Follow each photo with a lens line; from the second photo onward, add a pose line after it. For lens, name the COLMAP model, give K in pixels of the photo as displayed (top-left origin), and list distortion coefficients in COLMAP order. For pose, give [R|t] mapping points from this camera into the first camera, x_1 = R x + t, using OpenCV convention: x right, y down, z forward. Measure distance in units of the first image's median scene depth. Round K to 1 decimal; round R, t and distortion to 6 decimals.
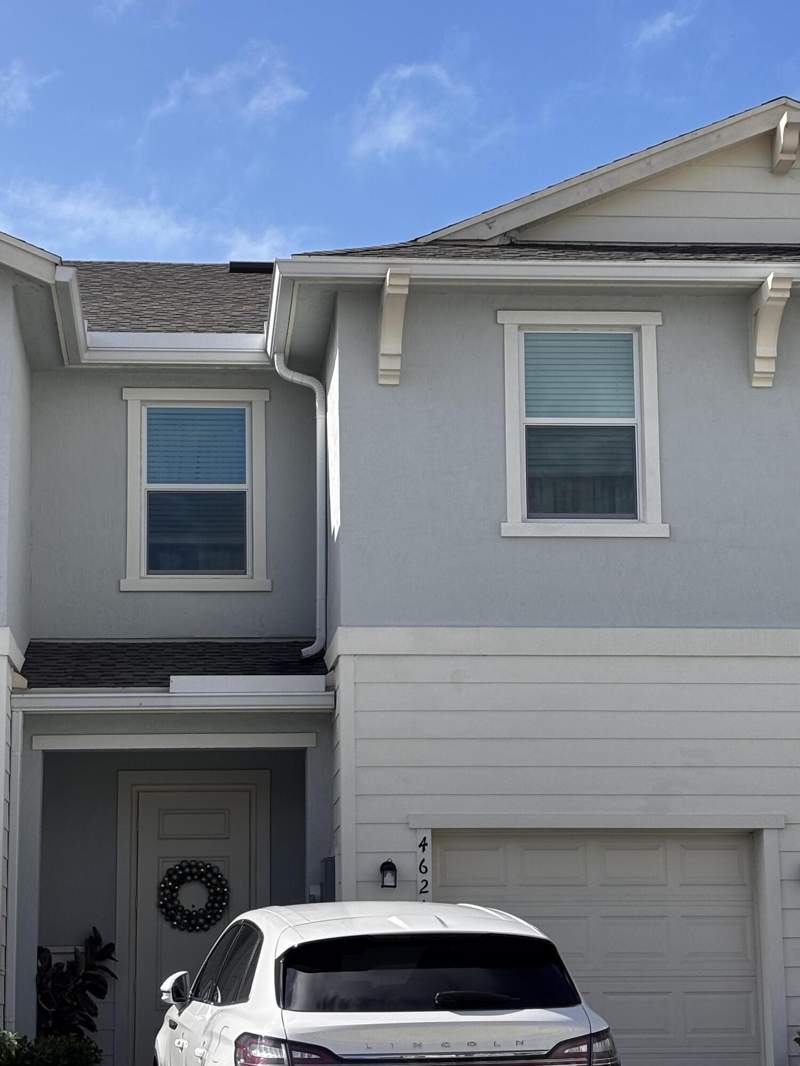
lens RADIAL K [[2356.9, 0, 400.0], [0, 2356.9, 533.0], [0, 0, 1]] dist [0.244644, -0.519743]
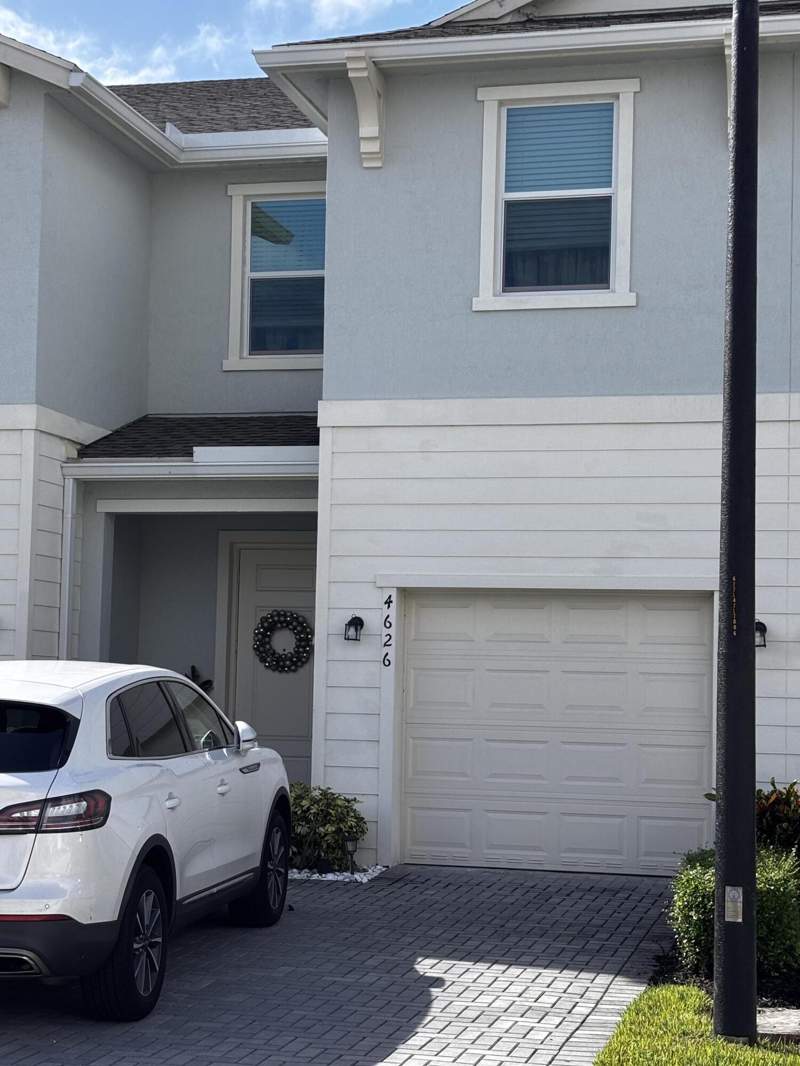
lens RADIAL K [[1975.9, 0, 400.0], [0, 1975.9, 533.0], [0, 0, 1]] dist [0.213958, -0.471905]
pose [[0.945568, 0.005421, -0.325380, 0.293725], [0.029137, 0.994435, 0.101242, 0.009456], [0.324118, -0.105211, 0.940148, 0.154707]]
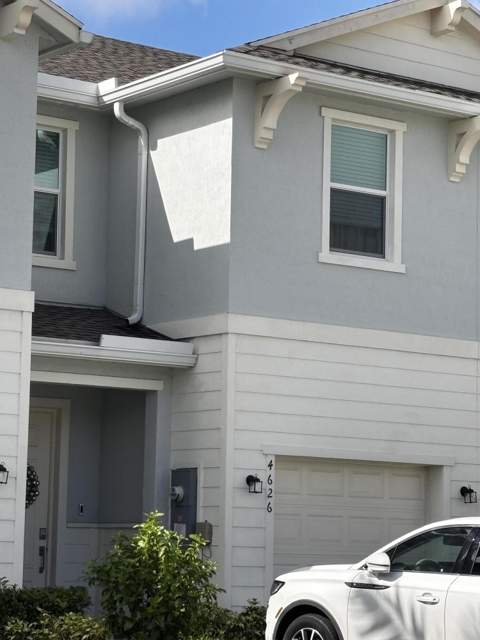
lens RADIAL K [[1903.9, 0, 240.0], [0, 1903.9, 320.0], [0, 0, 1]] dist [0.178176, 0.598813]
pose [[0.854958, 0.092085, 0.510457, -0.598190], [-0.128140, 0.991109, 0.035826, 0.001211], [-0.502619, -0.096039, 0.859157, -0.006802]]
